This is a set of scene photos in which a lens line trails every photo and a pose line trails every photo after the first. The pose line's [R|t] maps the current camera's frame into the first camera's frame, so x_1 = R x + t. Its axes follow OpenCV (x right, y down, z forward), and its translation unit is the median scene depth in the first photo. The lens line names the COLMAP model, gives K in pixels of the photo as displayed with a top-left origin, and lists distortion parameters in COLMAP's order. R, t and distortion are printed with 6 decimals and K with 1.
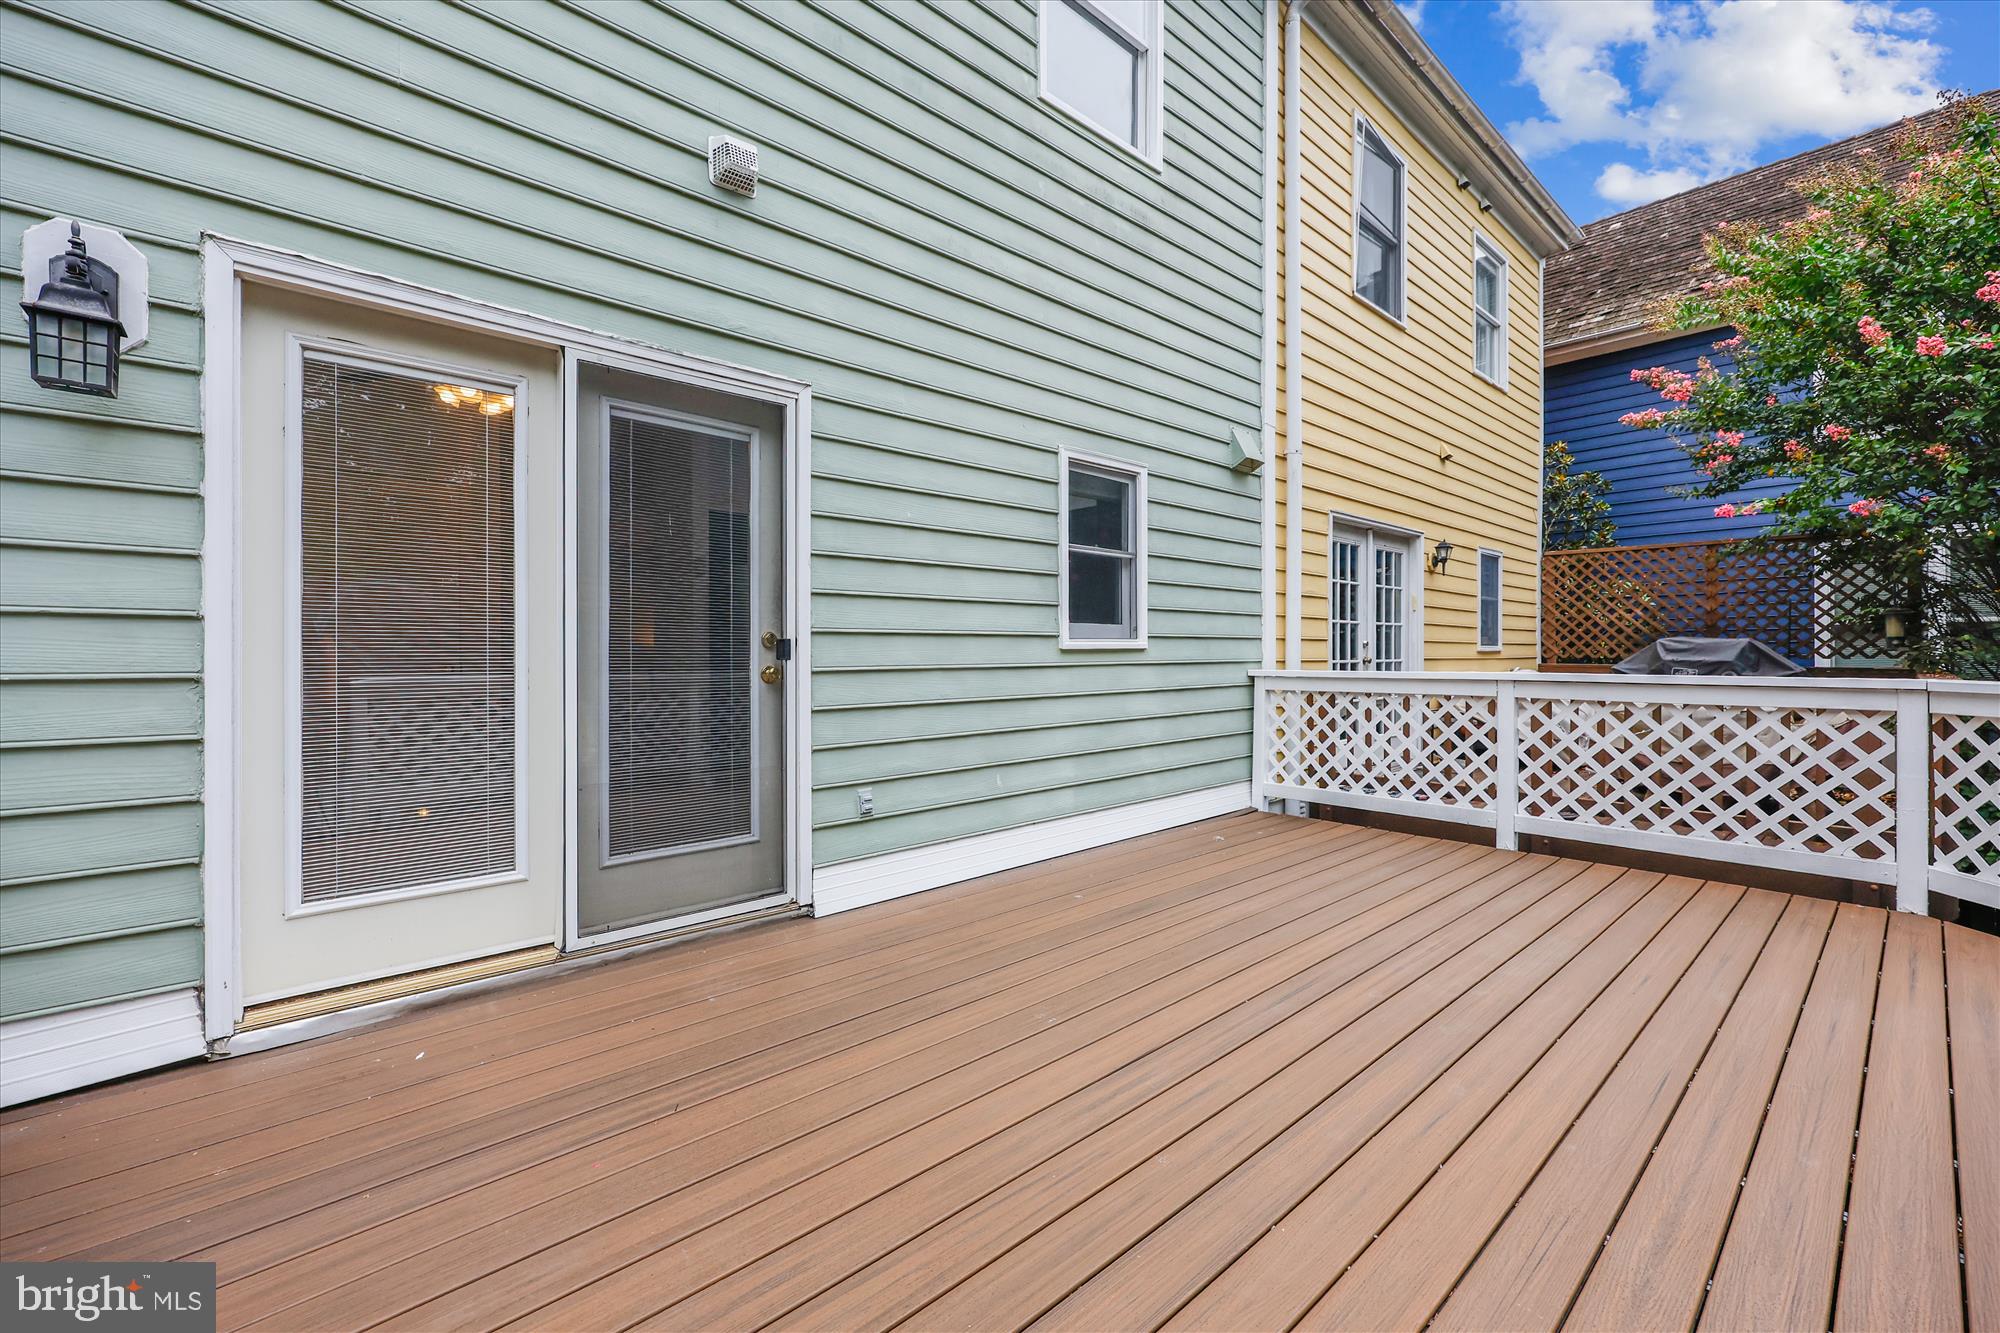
lens RADIAL K [[827.6, 0, 1003.5], [0, 827.6, 658.3], [0, 0, 1]] dist [0.001268, 0.000766]
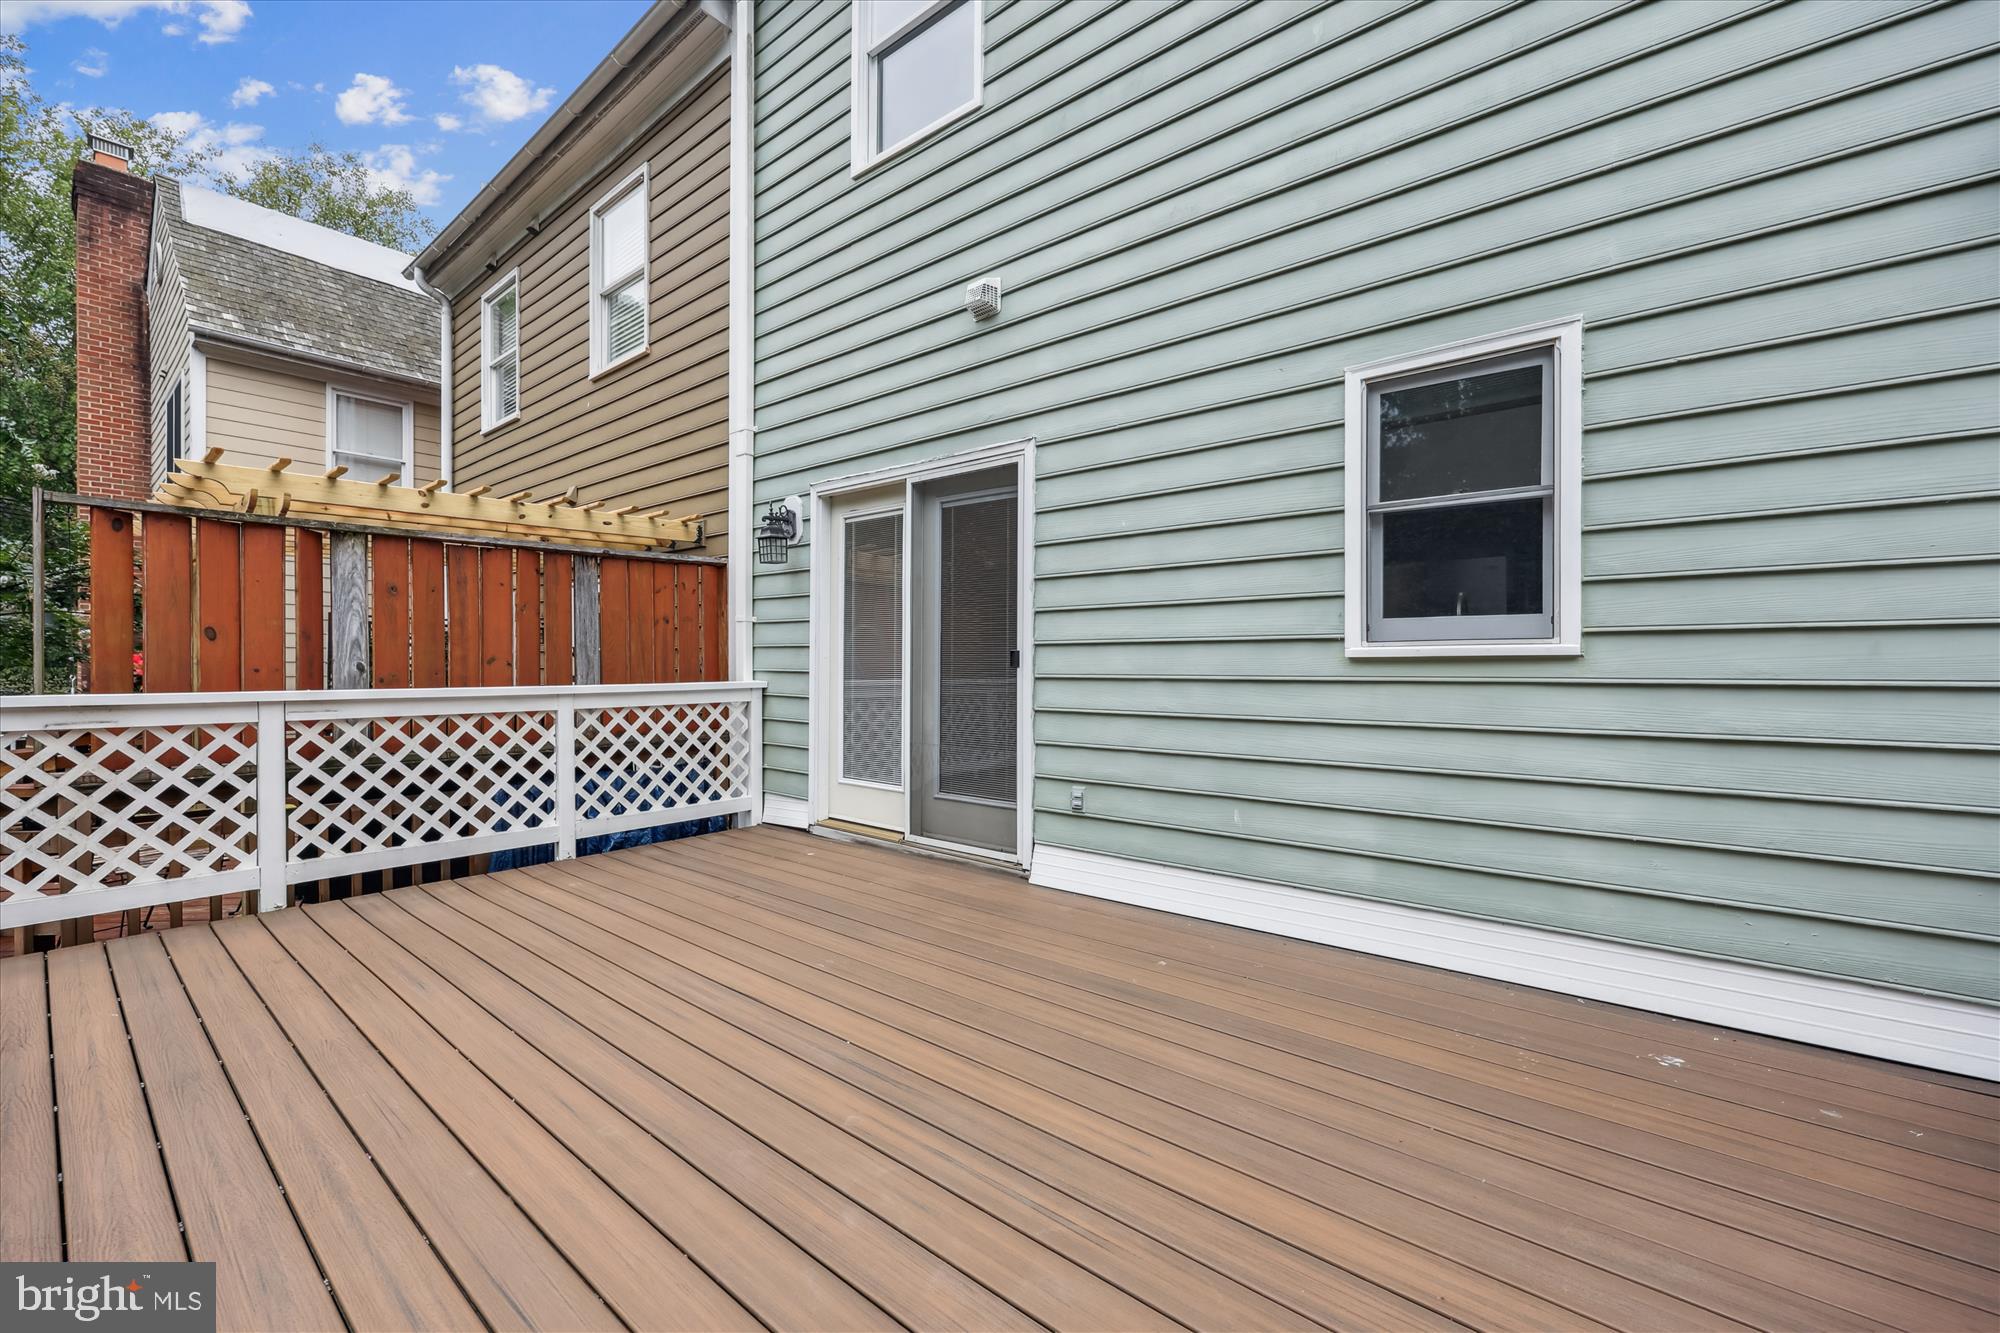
lens RADIAL K [[827.6, 0, 1029.6], [0, 827.6, 666.2], [0, 0, 1]] dist [0.001268, 0.000766]
pose [[0.143516, 0.007871, -0.989617, 0.898686], [-0.008068, 0.999944, 0.006783, -0.007646], [0.989615, 0.007011, 0.143572, 0.778695]]
